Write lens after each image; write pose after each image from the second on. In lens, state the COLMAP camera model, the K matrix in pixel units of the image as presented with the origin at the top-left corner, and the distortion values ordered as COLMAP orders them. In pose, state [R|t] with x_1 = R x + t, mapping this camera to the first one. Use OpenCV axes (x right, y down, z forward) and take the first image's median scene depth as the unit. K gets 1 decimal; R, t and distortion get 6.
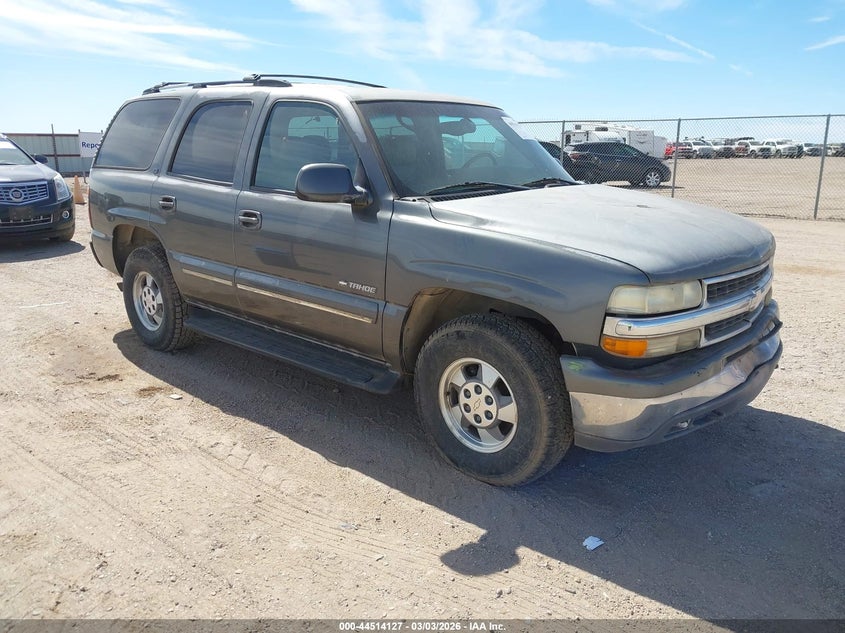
lens RADIAL K [[689.2, 0, 422.5], [0, 689.2, 316.5], [0, 0, 1]] dist [-0.001254, -0.009595]
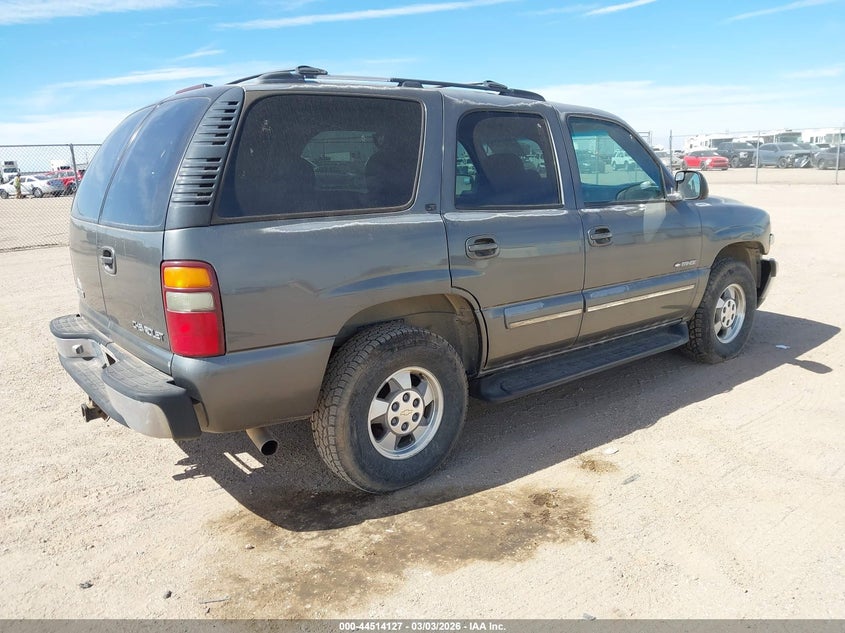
lens RADIAL K [[689.2, 0, 422.5], [0, 689.2, 316.5], [0, 0, 1]] dist [-0.001254, -0.009595]
pose [[0.147245, -0.220315, 0.964251, -1.189969], [0.267483, 0.947422, 0.175624, -0.256218], [-0.952246, 0.232061, 0.198434, 1.023425]]
